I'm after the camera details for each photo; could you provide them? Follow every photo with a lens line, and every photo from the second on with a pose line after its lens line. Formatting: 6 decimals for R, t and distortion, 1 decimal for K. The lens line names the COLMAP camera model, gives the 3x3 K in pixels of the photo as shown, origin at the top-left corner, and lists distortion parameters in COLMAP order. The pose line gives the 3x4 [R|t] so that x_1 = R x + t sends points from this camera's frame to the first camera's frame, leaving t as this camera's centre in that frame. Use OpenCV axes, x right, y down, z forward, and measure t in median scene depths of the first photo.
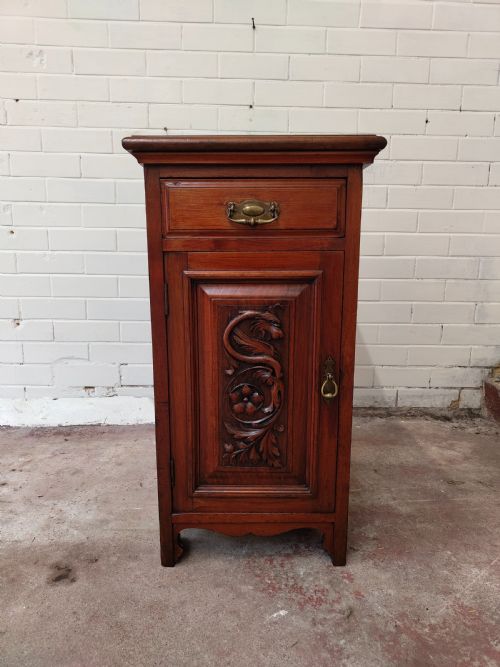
lens RADIAL K [[463.4, 0, 250.9], [0, 463.4, 341.1], [0, 0, 1]] dist [0.002426, 0.002814]
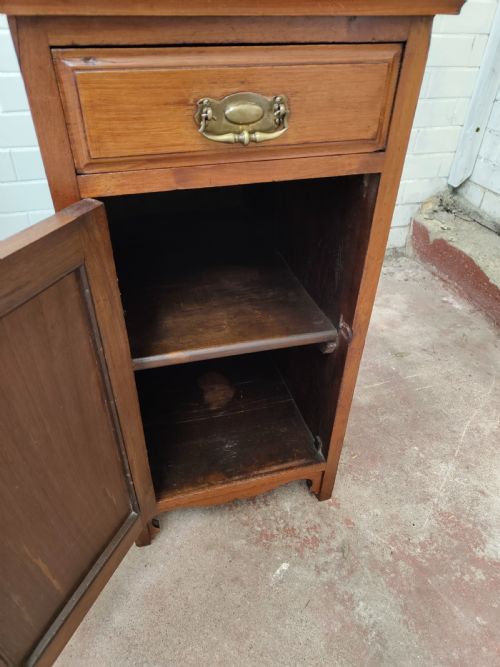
lens RADIAL K [[463.4, 0, 246.2], [0, 463.4, 344.3], [0, 0, 1]] dist [0.002426, 0.002814]
pose [[0.961701, -0.155248, 0.225895, -0.137942], [0.036538, 0.889389, 0.455688, -0.243483], [-0.271654, -0.429982, 0.860999, 0.338346]]
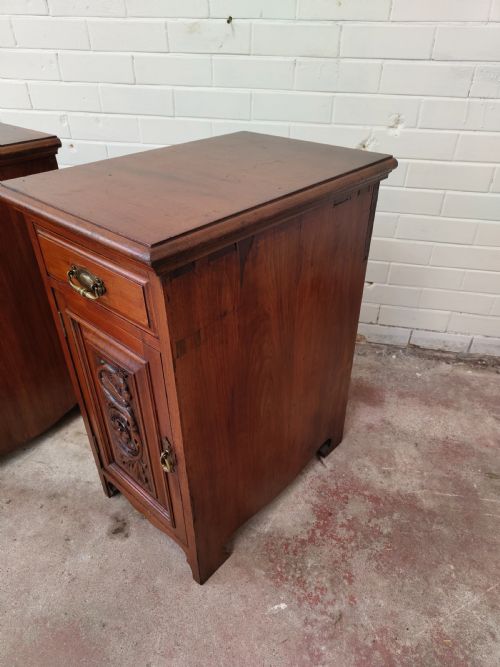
lens RADIAL K [[463.4, 0, 256.5], [0, 463.4, 341.5], [0, 0, 1]] dist [0.002426, 0.002814]
pose [[0.976231, 0.121174, -0.179694, 0.119609], [-0.038861, 0.913532, 0.404907, -0.473582], [0.213220, -0.388300, 0.896527, 0.144706]]
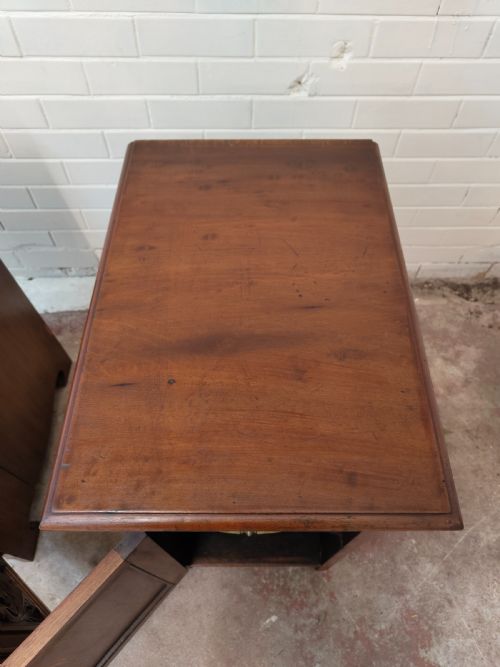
lens RADIAL K [[470.5, 0, 252.6], [0, 470.5, 331.0], [0, 0, 1]] dist [-0.009175, 0.009758]
pose [[0.999990, 0.004100, 0.001589, 0.001348], [-0.003966, 0.685004, 0.728528, -0.866452], [0.001898, -0.728527, 0.685014, 0.593093]]
